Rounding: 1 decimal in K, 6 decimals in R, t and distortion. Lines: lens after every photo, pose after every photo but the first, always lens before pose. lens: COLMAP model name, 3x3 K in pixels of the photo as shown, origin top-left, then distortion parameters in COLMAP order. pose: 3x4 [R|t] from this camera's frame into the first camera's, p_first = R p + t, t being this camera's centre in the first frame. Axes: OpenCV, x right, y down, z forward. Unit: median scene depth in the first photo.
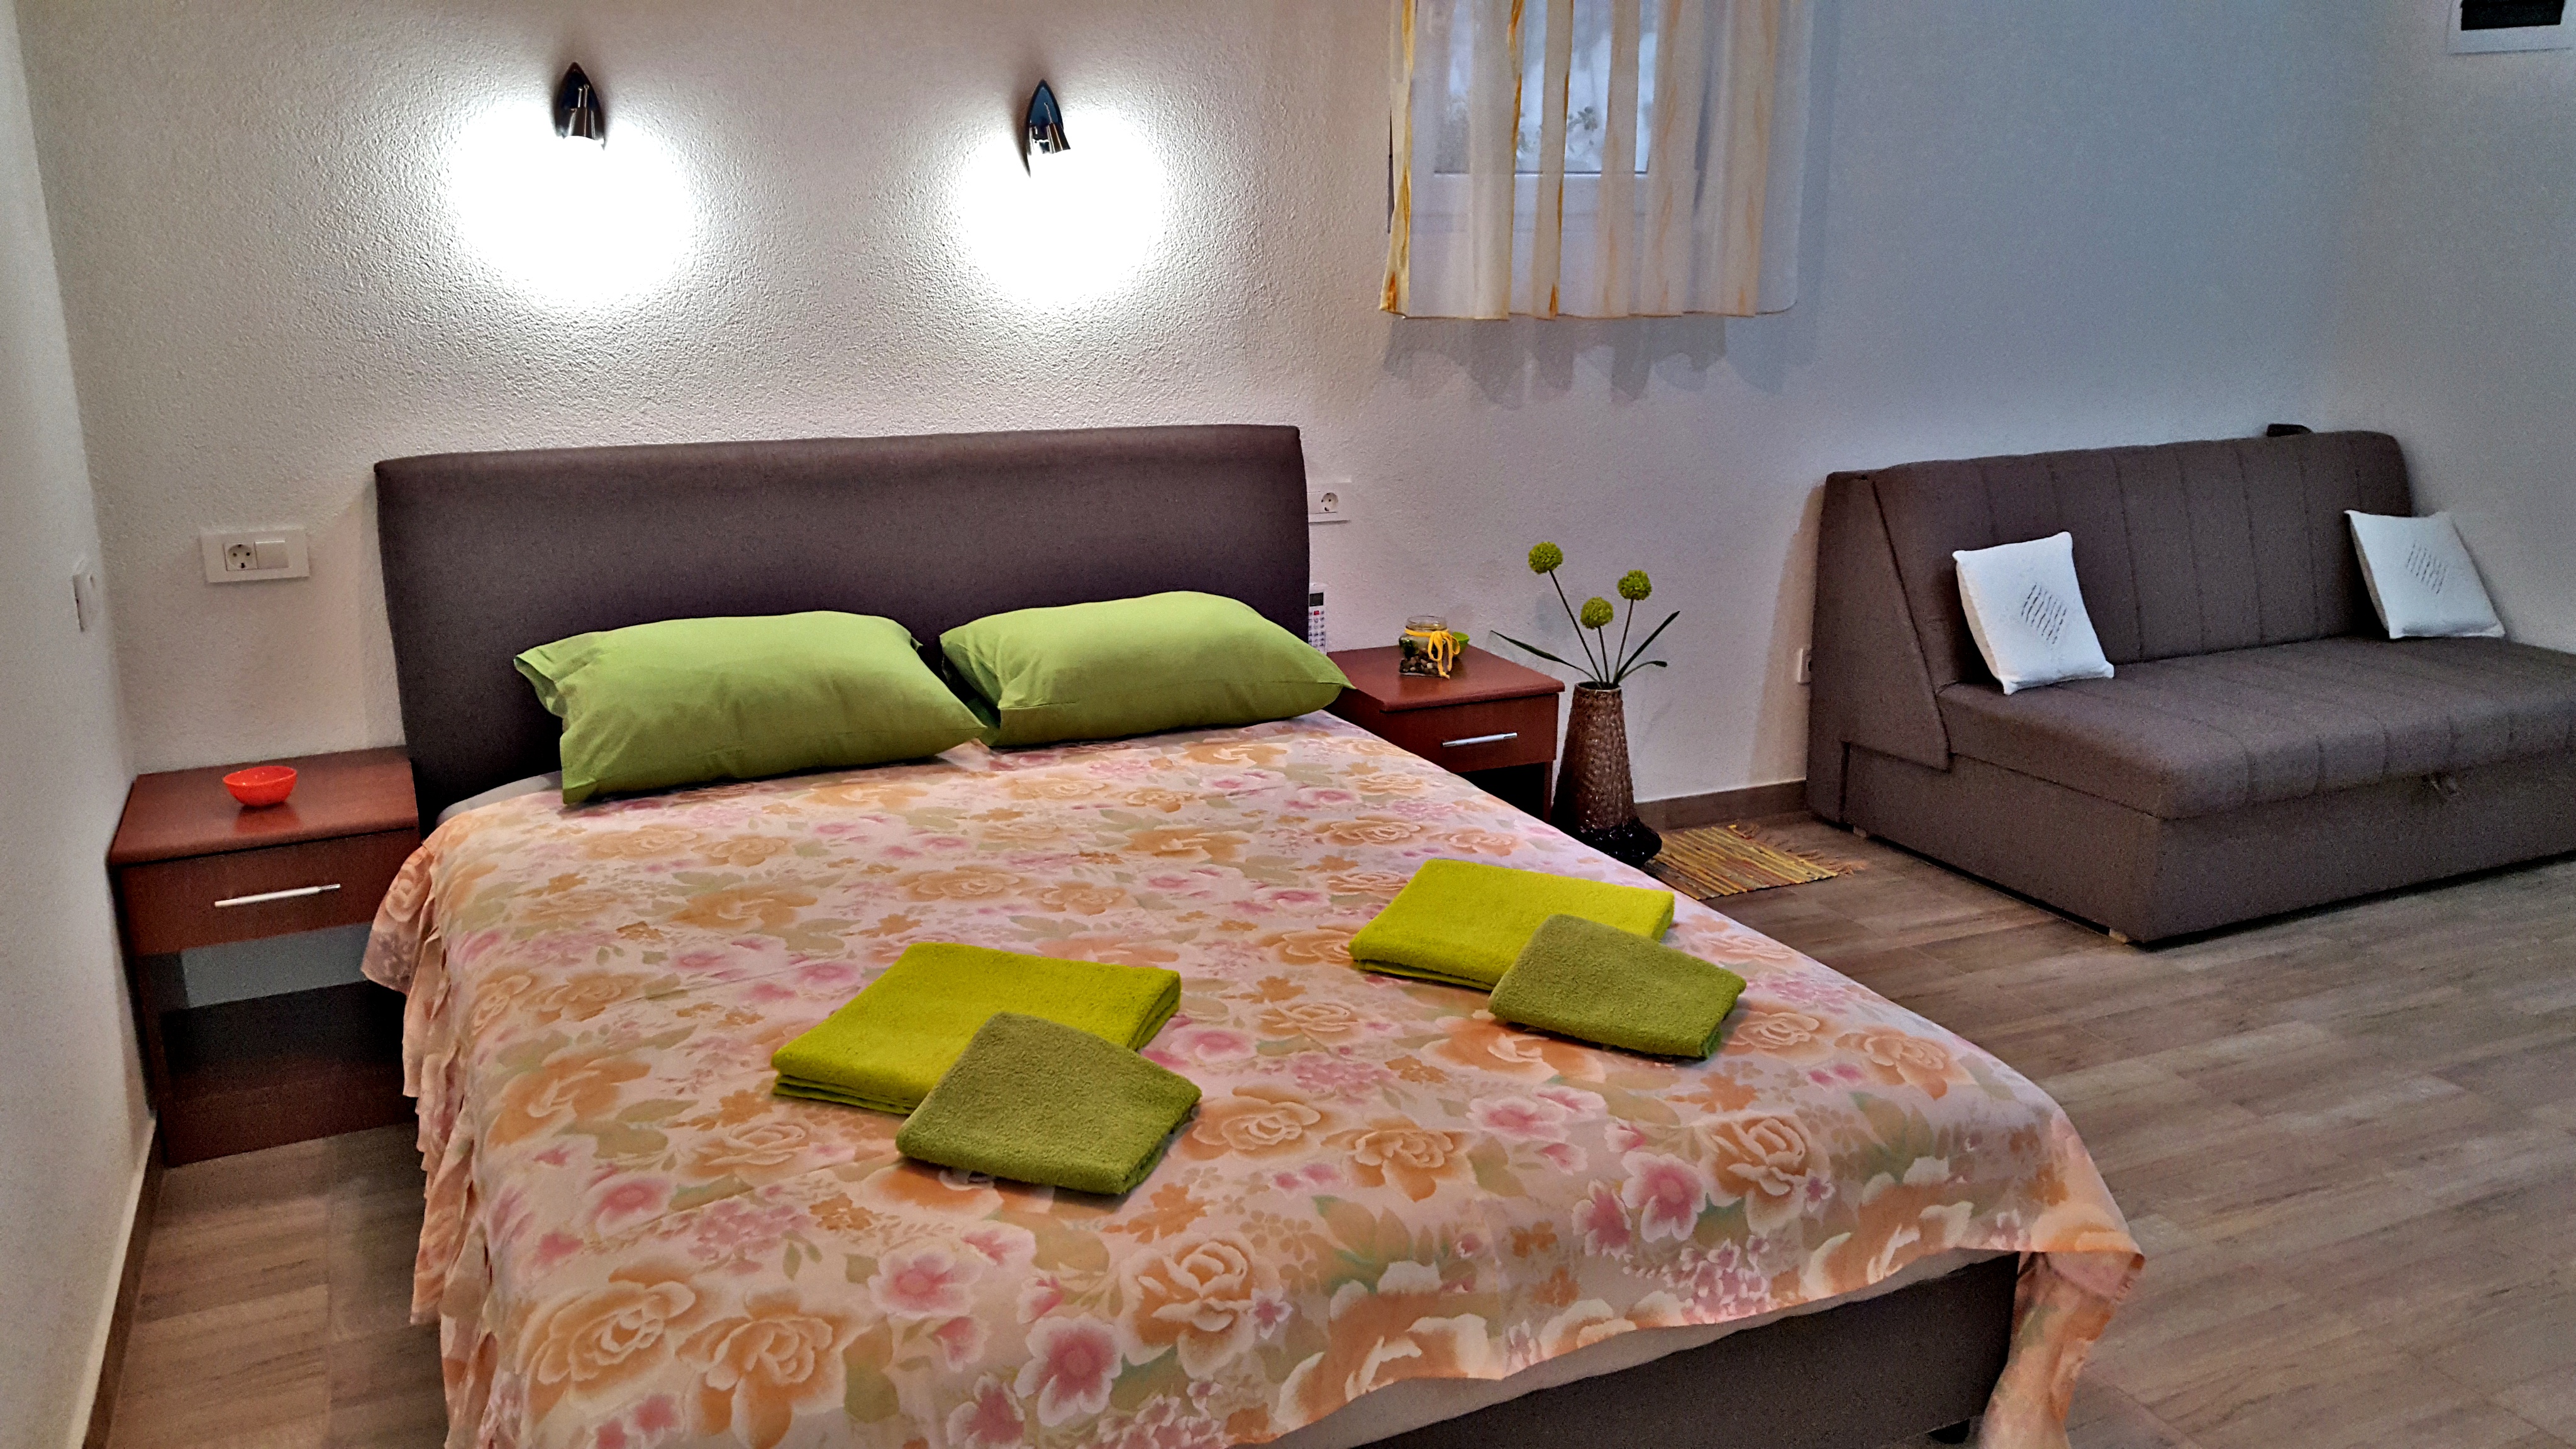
lens RADIAL K [[1889.9, 0, 1288.0], [0, 1889.9, 724.5], [0, 0, 1]] dist [0.177787, -0.320884]
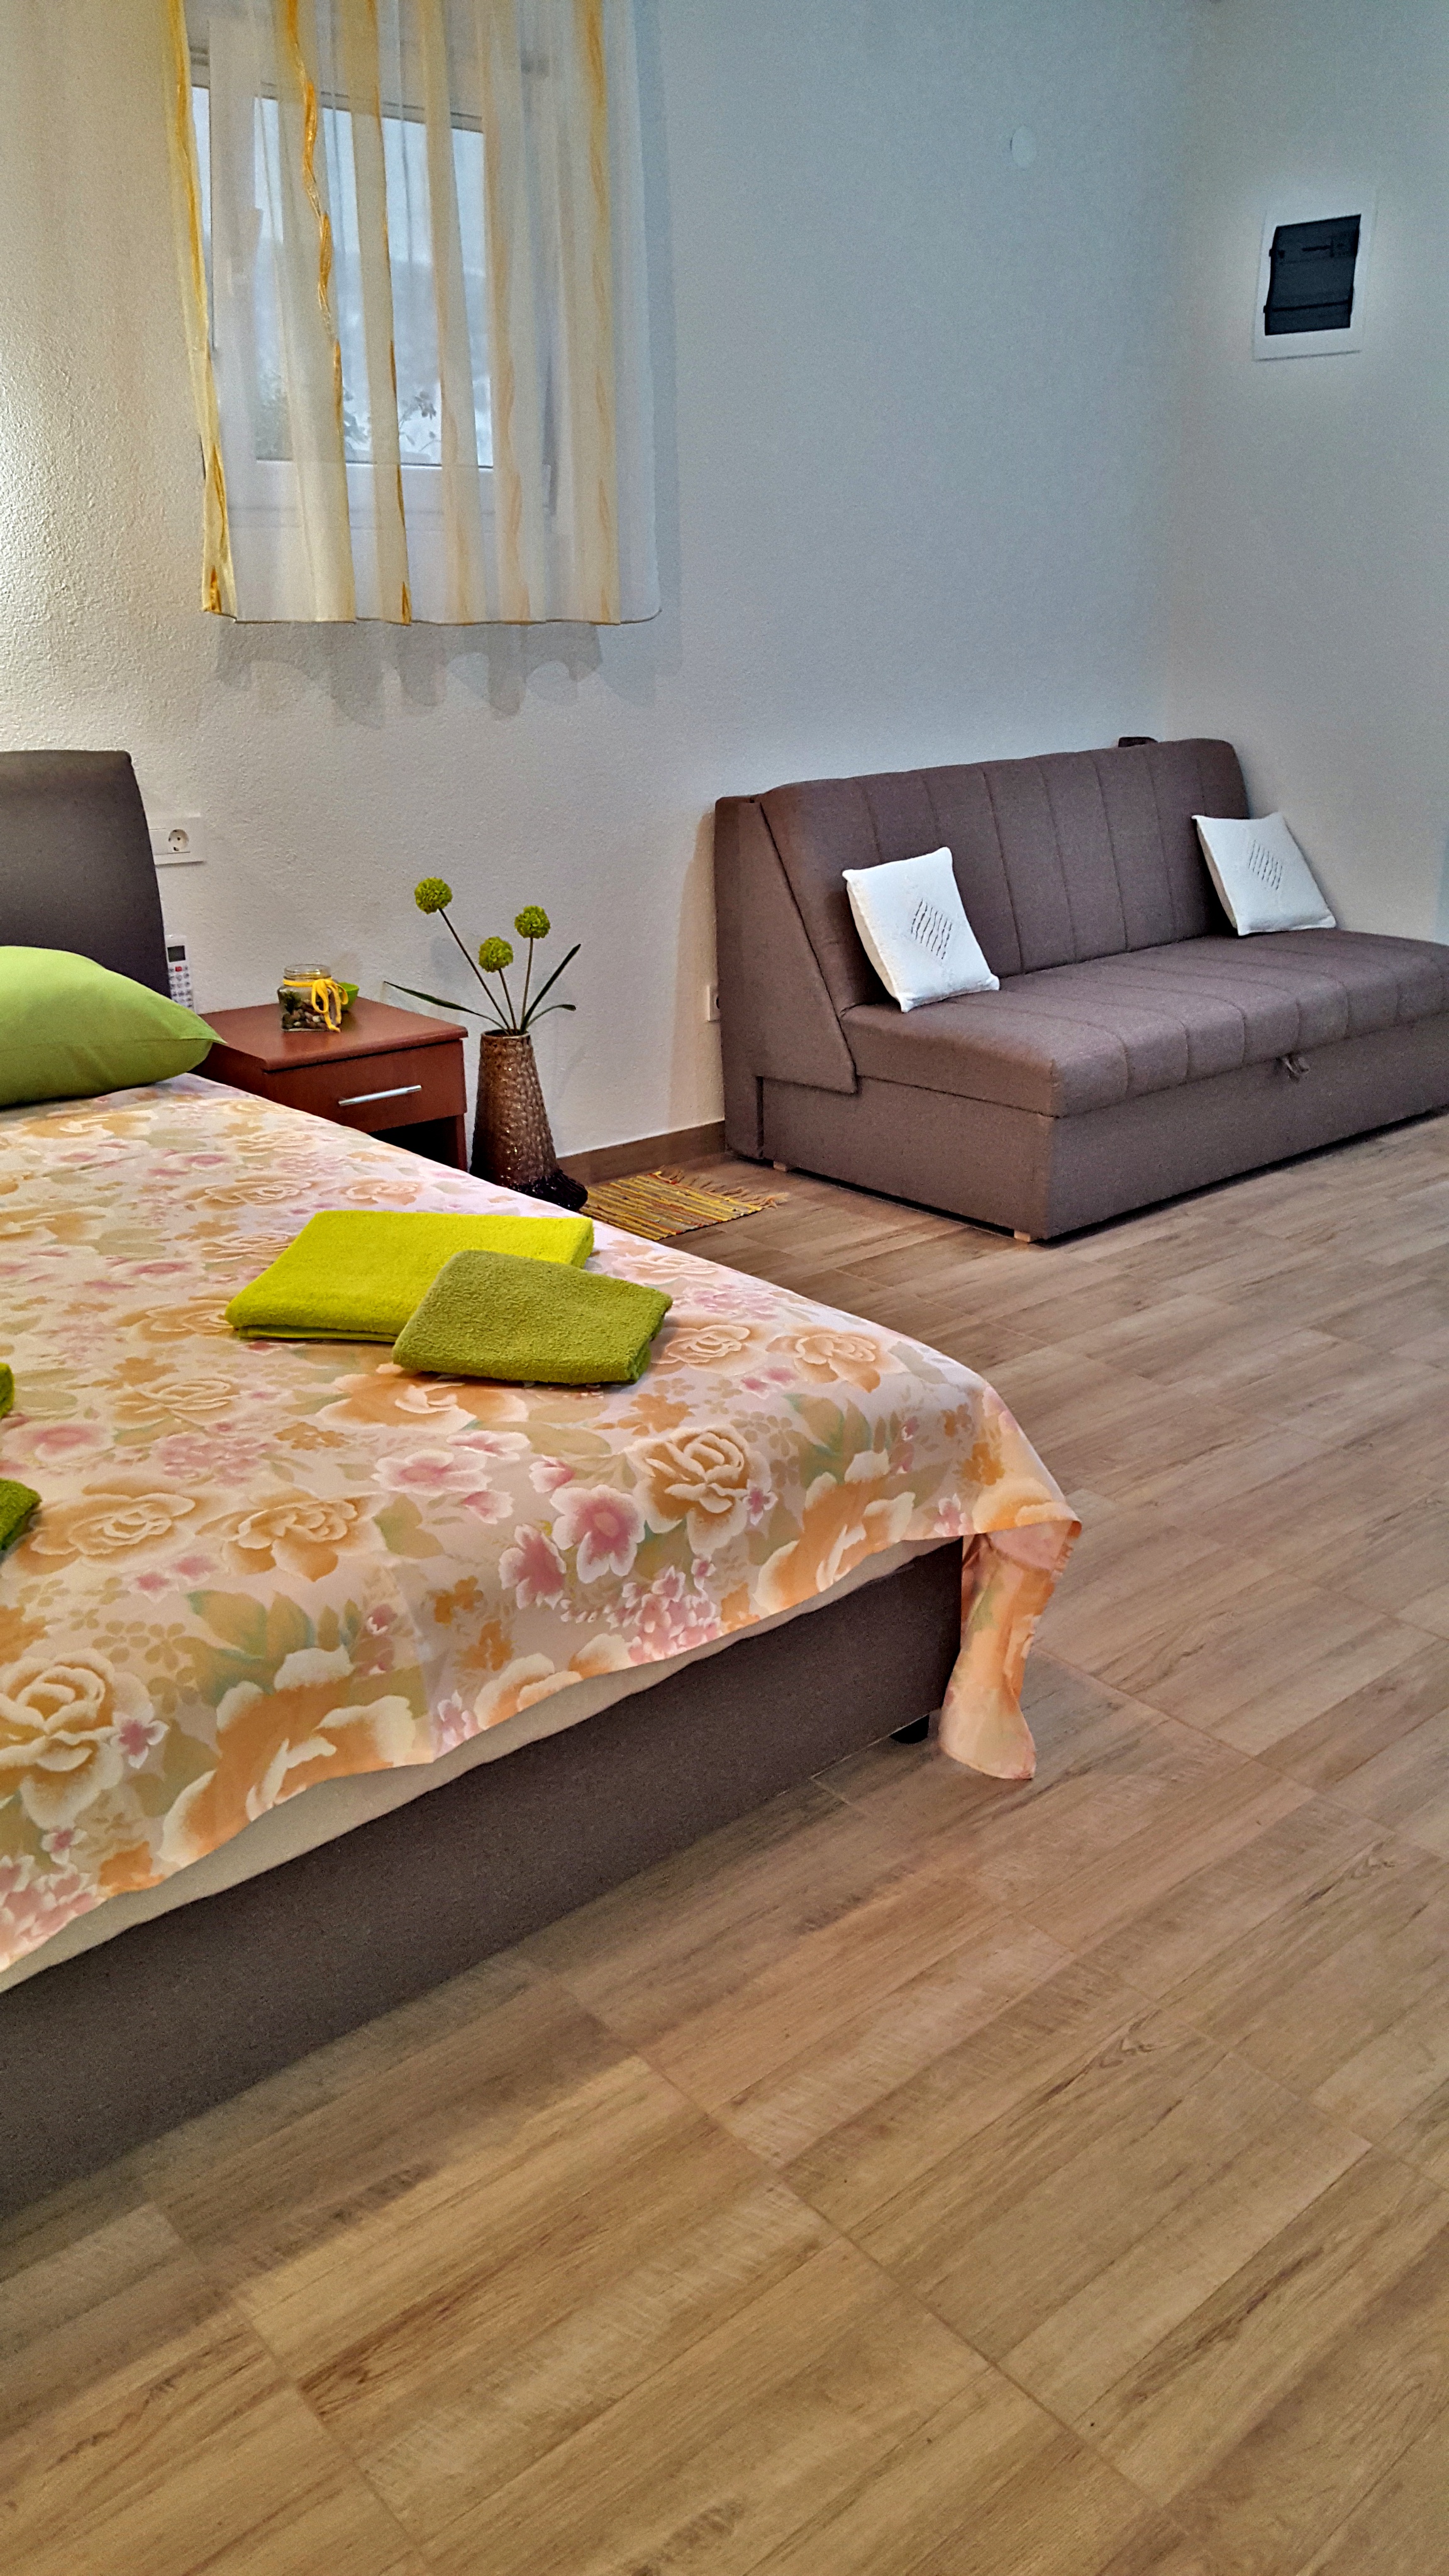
lens RADIAL K [[1889.9, 0, 717.4], [0, 1889.9, 1263.8], [0, 0, 1]] dist [0.177787, -0.320884]
pose [[0.962734, -0.108009, 0.247947, 0.034876], [0.089798, 0.992441, 0.083652, 0.043033], [-0.255108, -0.058270, 0.965155, 0.109402]]
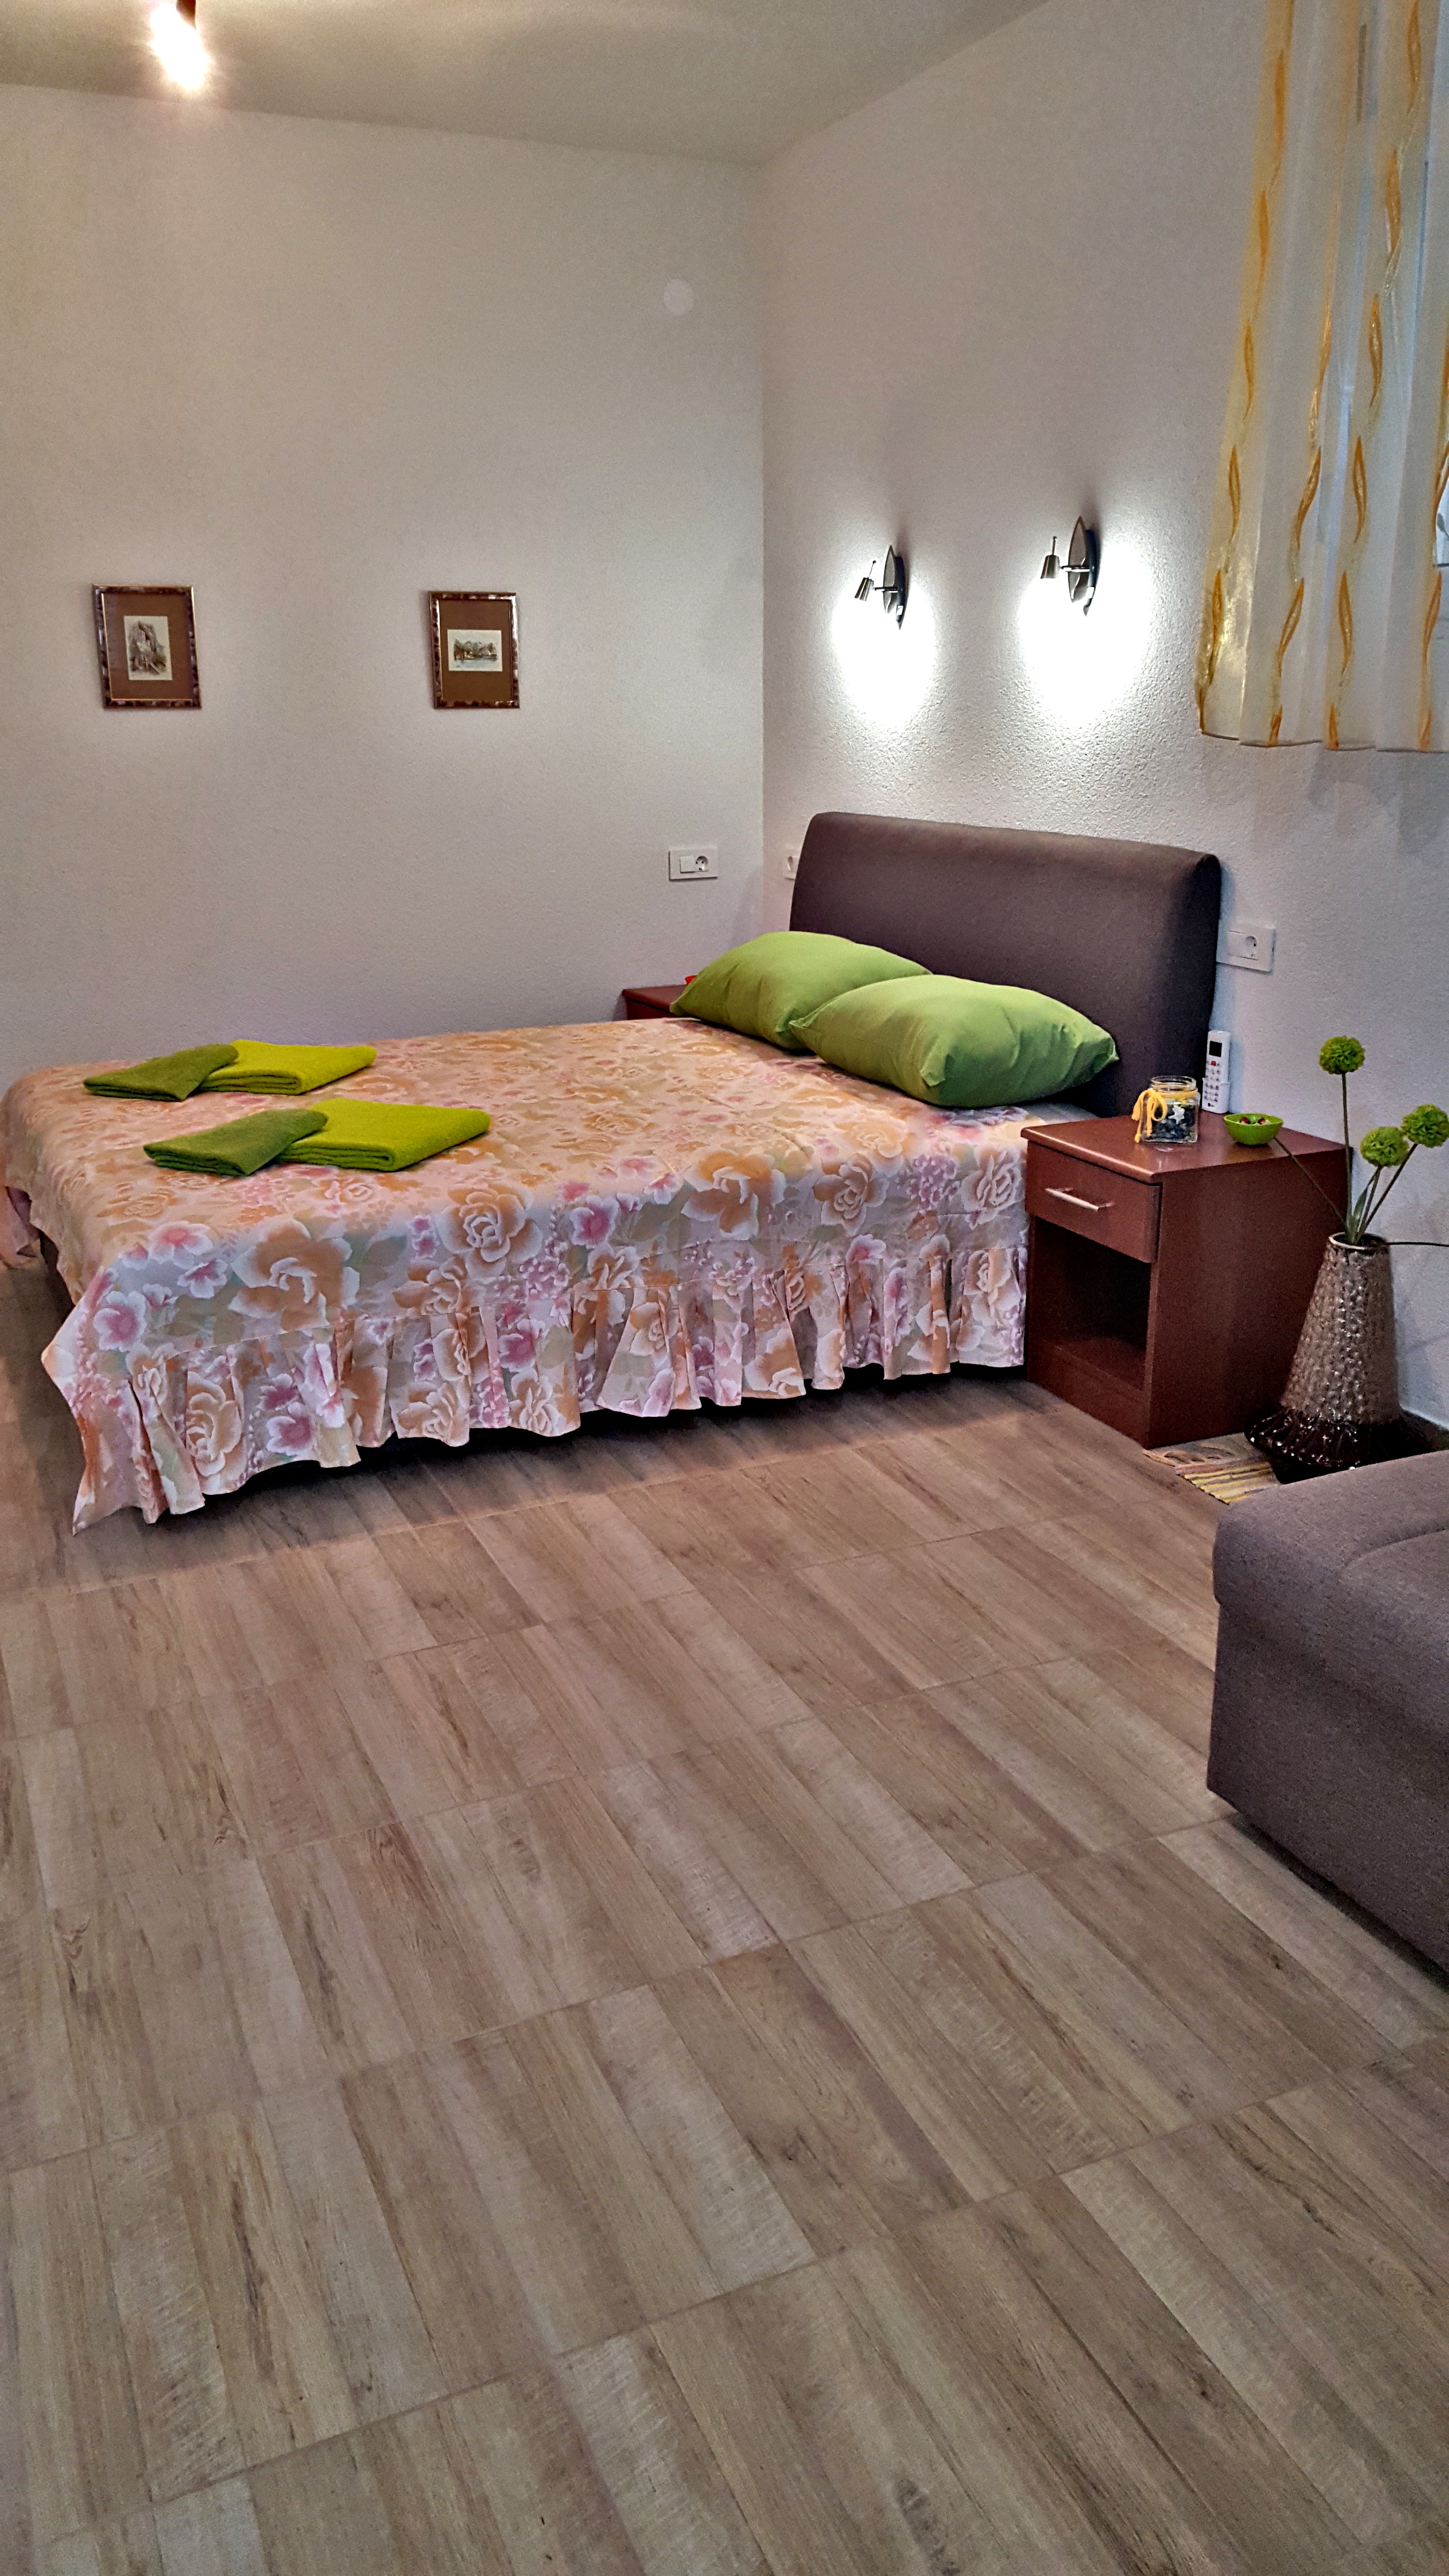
lens RADIAL K [[1922.2, 0, 732.8], [0, 1922.2, 1233.5], [0, 0, 1]] dist [0.197719, -0.329825]
pose [[-0.017091, 0.260235, -0.965394, 1.644530], [-0.253120, 0.932957, 0.255973, -0.283655], [0.967284, 0.248736, 0.049926, 1.277843]]
